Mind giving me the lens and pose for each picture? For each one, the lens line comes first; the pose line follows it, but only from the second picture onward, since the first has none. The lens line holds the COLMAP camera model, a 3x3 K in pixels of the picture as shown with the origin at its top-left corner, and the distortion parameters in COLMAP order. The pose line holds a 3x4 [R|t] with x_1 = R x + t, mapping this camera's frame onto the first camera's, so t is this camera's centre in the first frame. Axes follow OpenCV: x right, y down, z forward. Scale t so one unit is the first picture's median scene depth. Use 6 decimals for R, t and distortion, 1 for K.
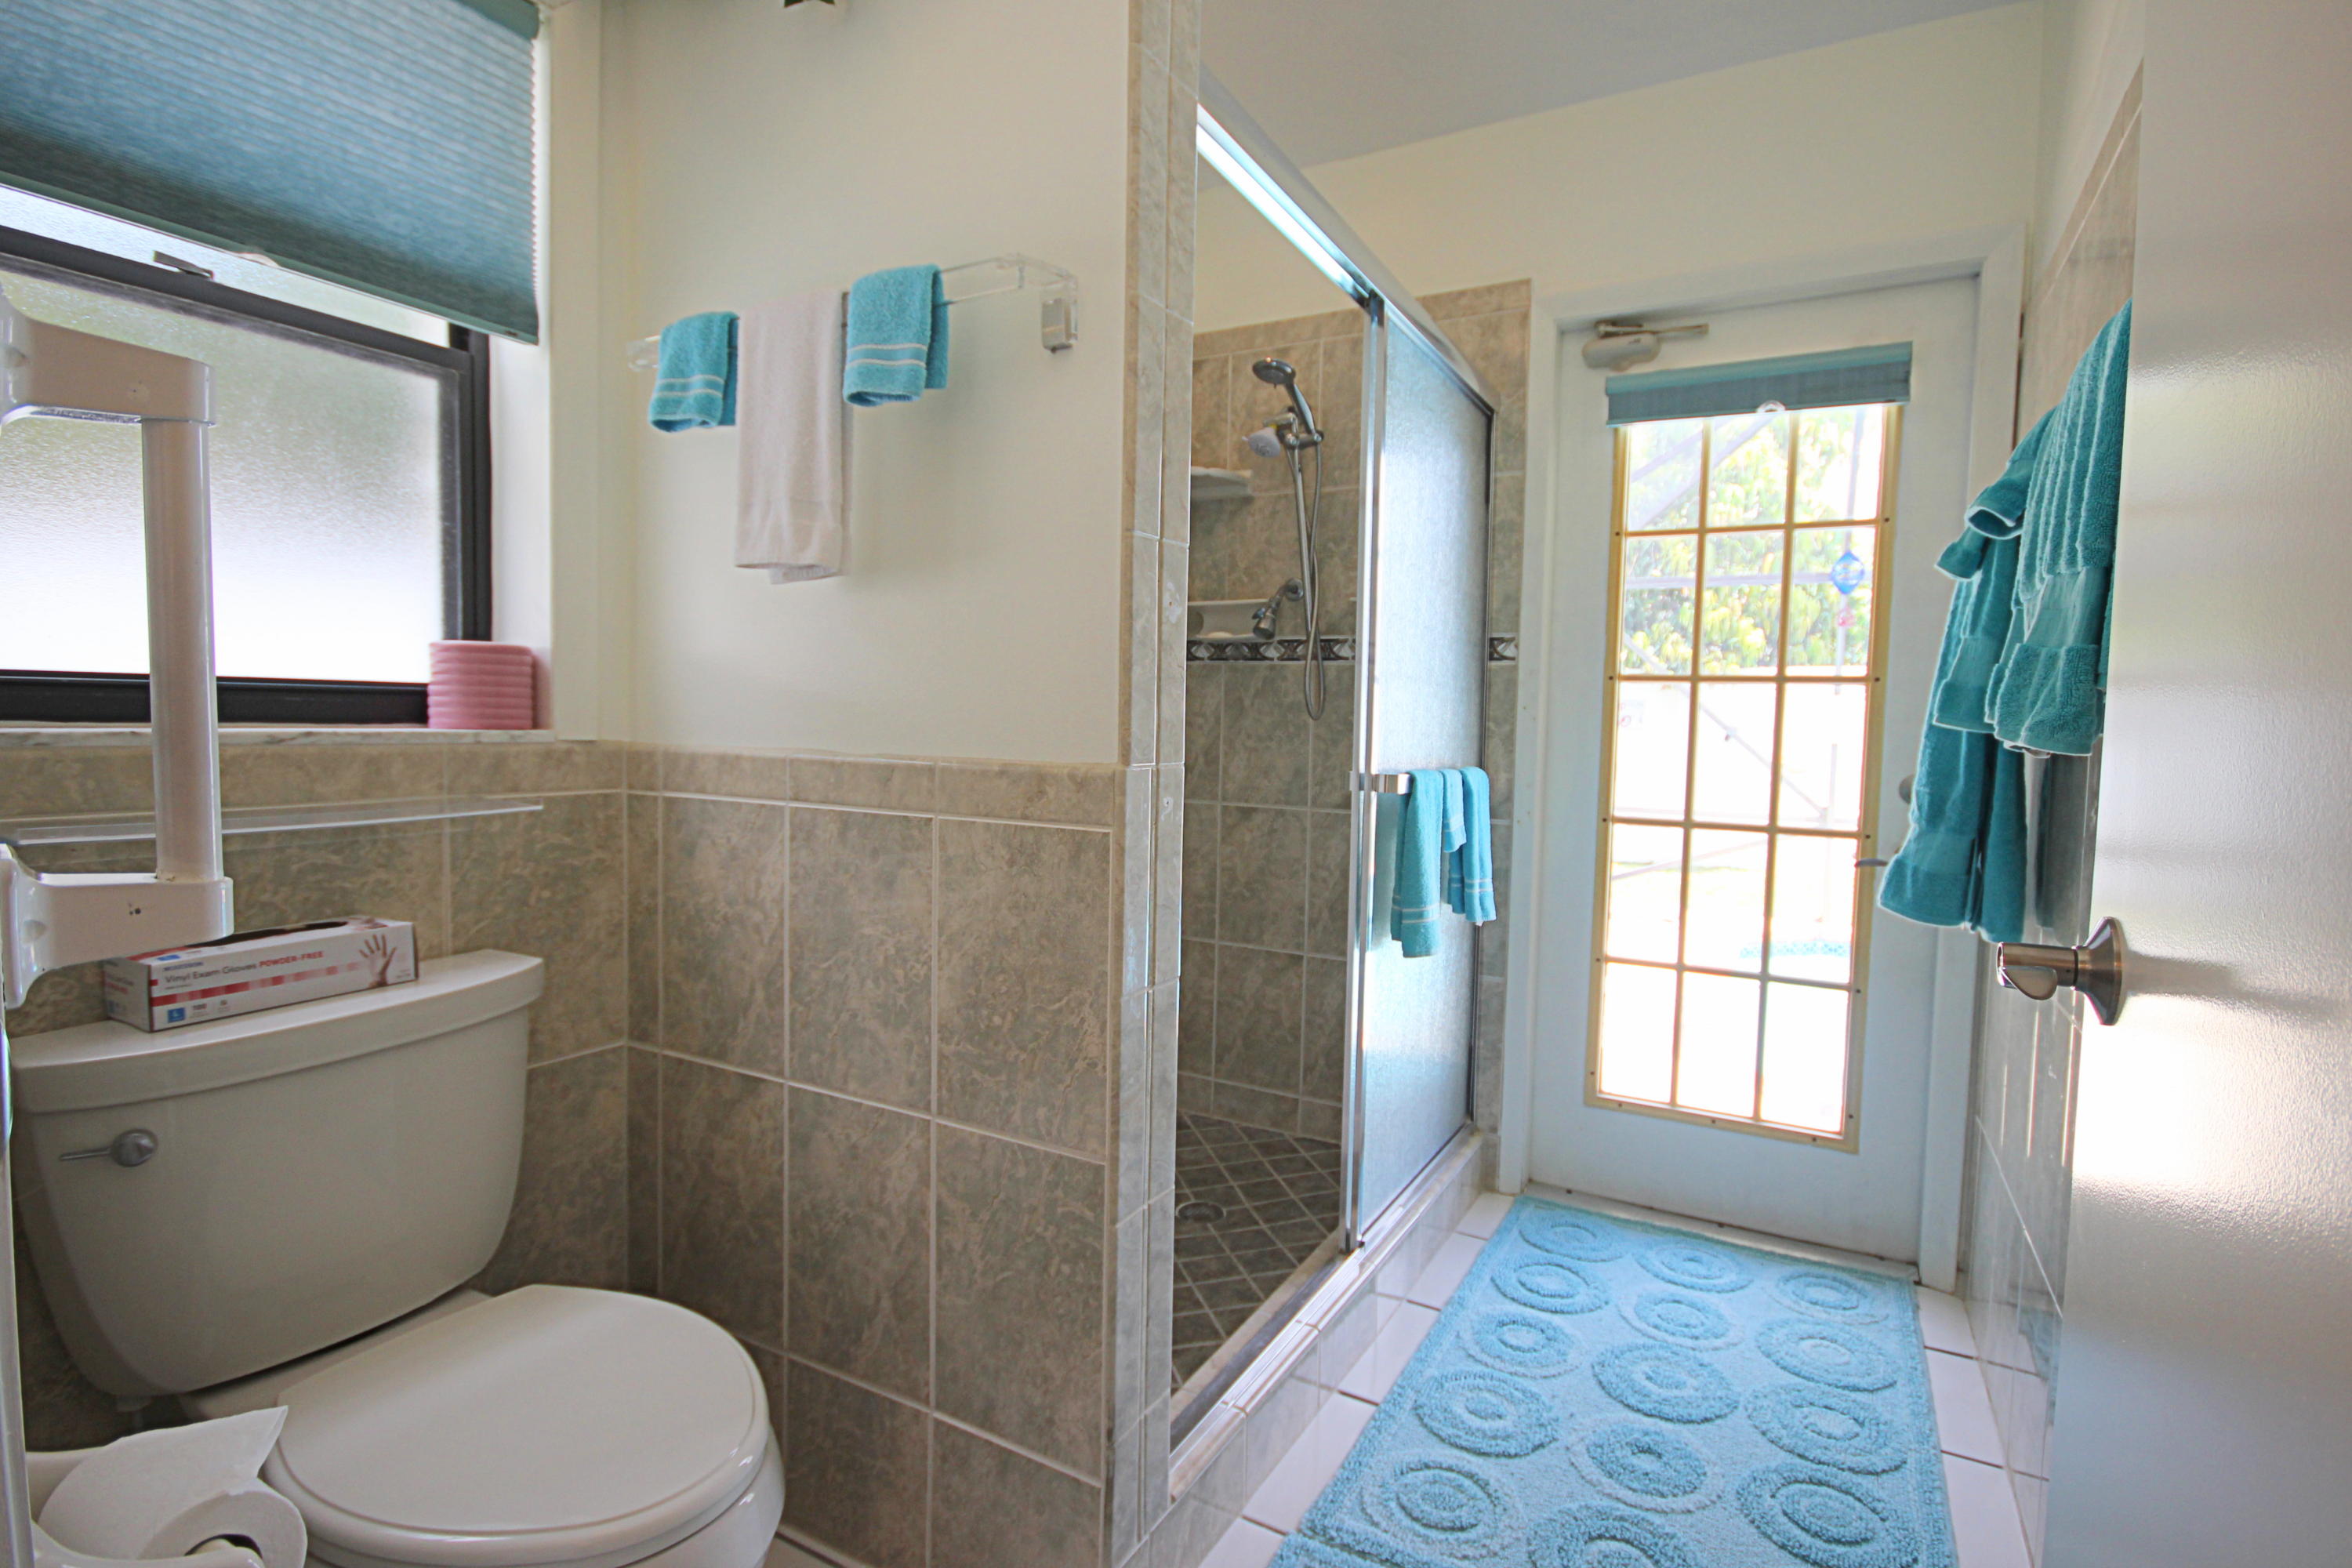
lens RADIAL K [[1152.5, 0, 1176.0], [0, 1152.5, 784.0], [0, 0, 1]] dist [-0.001485, 0.000139]
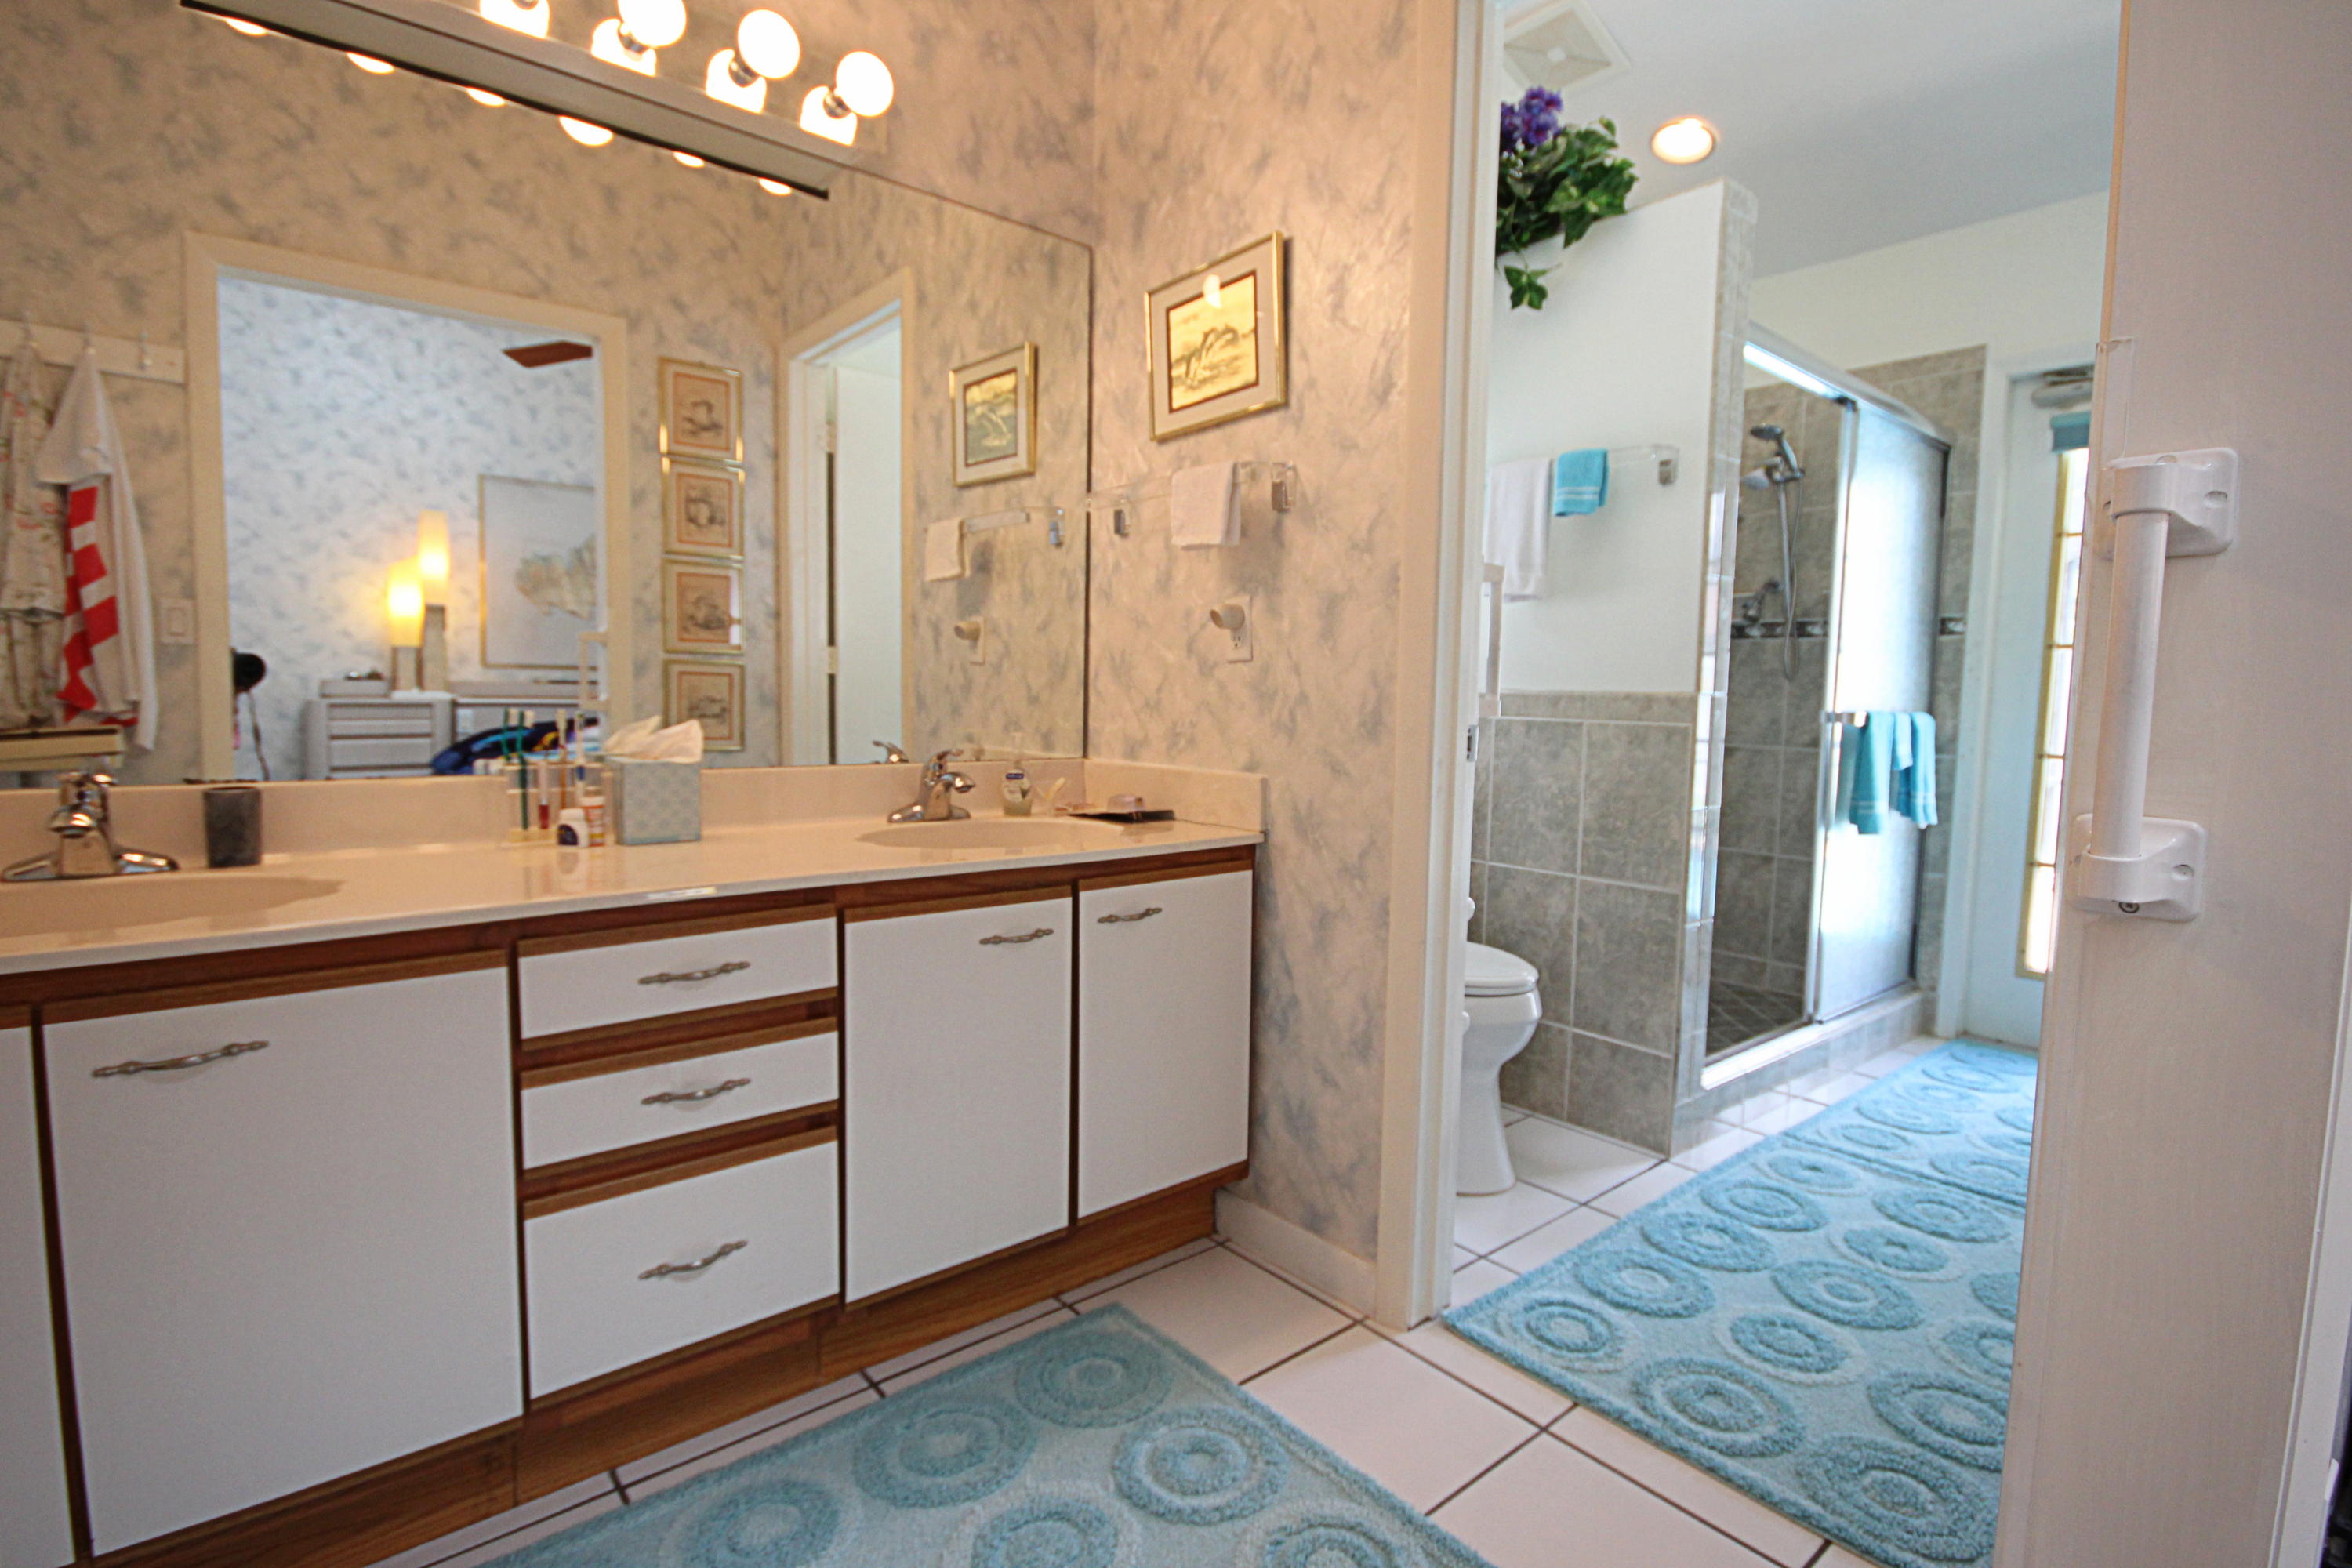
lens RADIAL K [[1139.0, 0, 1176.0], [0, 1139.0, 784.0], [0, 0, 1]] dist [0.002528, 0.000923]
pose [[0.938148, 0.025896, -0.345264, -0.112359], [-0.020364, 0.999600, 0.019642, 0.065989], [0.345635, -0.011396, 0.938300, -0.631694]]
